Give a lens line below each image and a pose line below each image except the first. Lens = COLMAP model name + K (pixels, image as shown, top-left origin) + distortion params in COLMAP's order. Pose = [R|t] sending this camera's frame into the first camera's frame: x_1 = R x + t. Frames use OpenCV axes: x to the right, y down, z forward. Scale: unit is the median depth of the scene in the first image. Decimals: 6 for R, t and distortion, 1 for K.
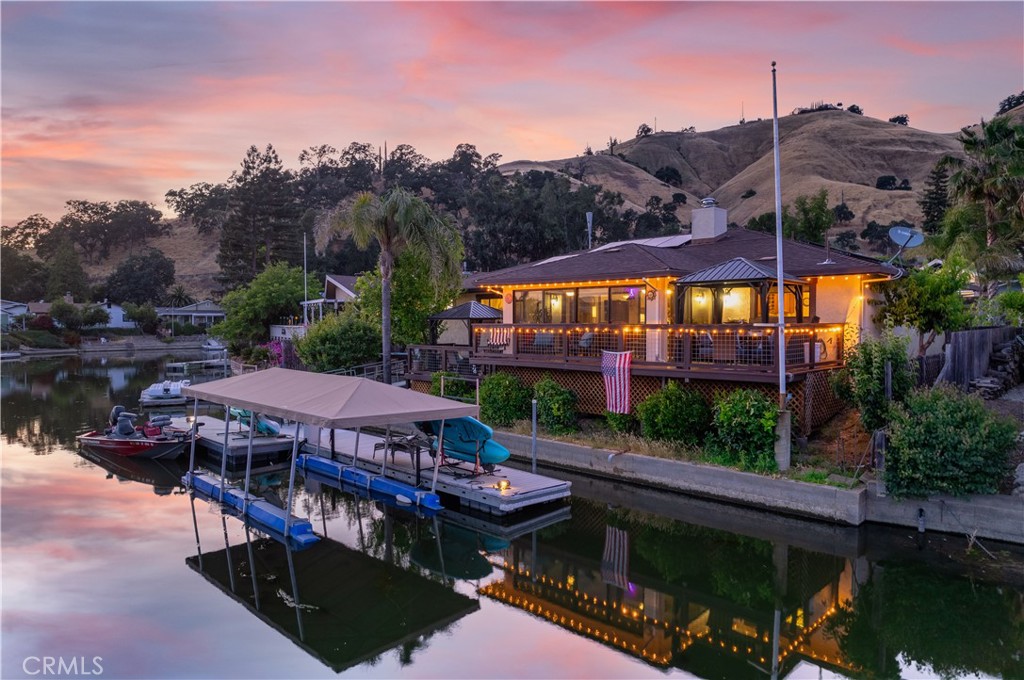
lens RADIAL K [[657.5, 0, 510.3], [0, 657.5, 351.7], [0, 0, 1]] dist [-0.082050, 0.074853]
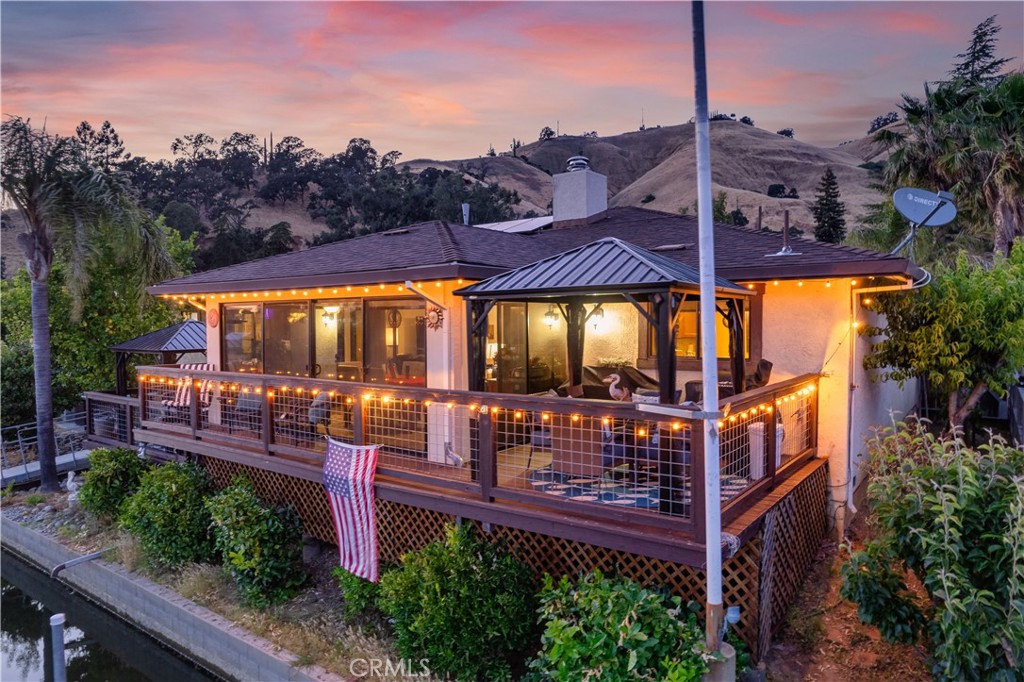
lens RADIAL K [[657.5, 0, 510.3], [0, 657.5, 352.7], [0, 0, 1]] dist [-0.082050, 0.074853]
pose [[0.990057, -0.007589, 0.140462, 0.015816], [0.007921, 0.999967, -0.001801, -0.004679], [-0.140443, 0.002896, 0.990084, 0.040539]]
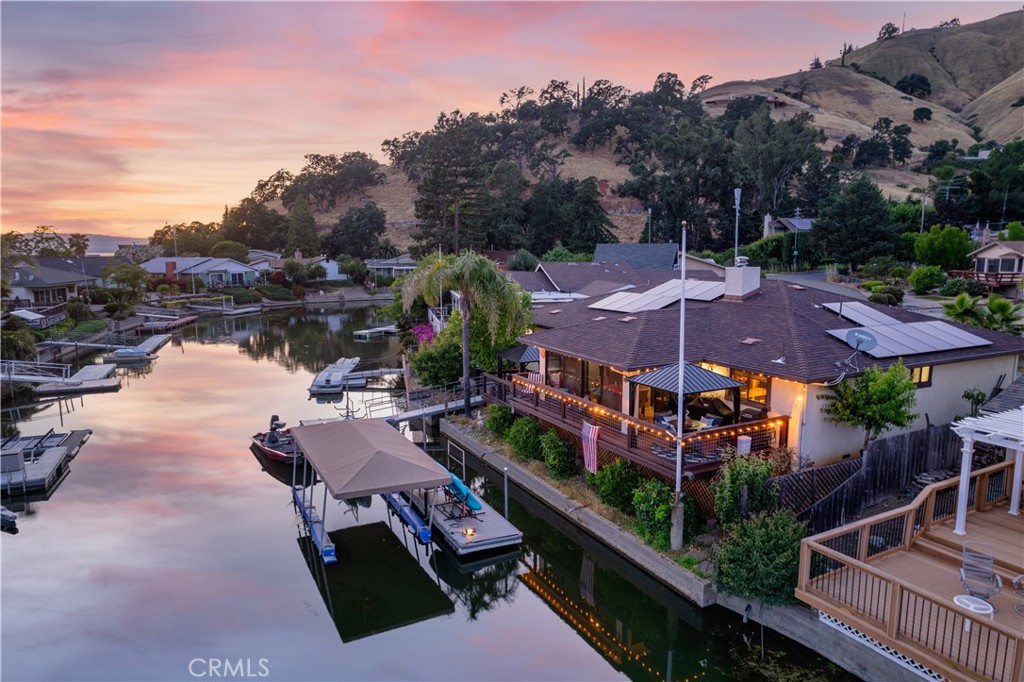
lens RADIAL K [[657.5, 0, 510.3], [0, 657.5, 352.7], [0, 0, 1]] dist [-0.082050, 0.074853]
pose [[0.950181, 0.049203, -0.307789, 0.030005], [-0.013603, 0.993067, 0.116757, -0.021338], [0.311400, -0.106754, 0.944263, -0.016663]]
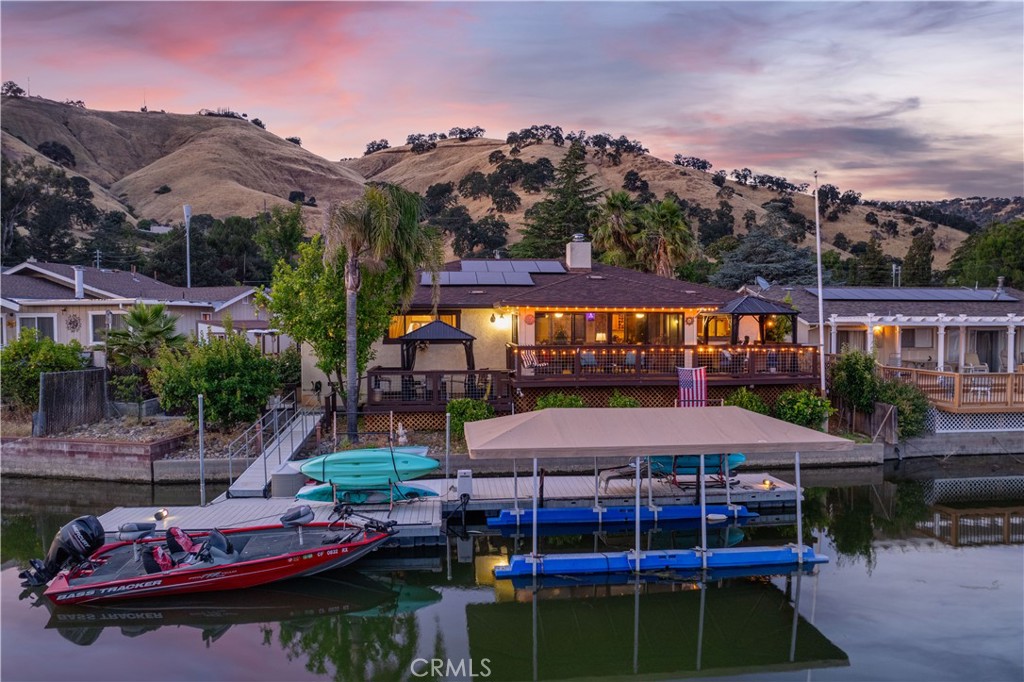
lens RADIAL K [[657.5, 0, 510.3], [0, 657.5, 352.7], [0, 0, 1]] dist [-0.082050, 0.074853]
pose [[0.634021, -0.034924, 0.772527, -0.075169], [0.036552, 0.999217, 0.015173, -0.004451], [-0.772452, 0.018617, 0.634800, 0.037010]]
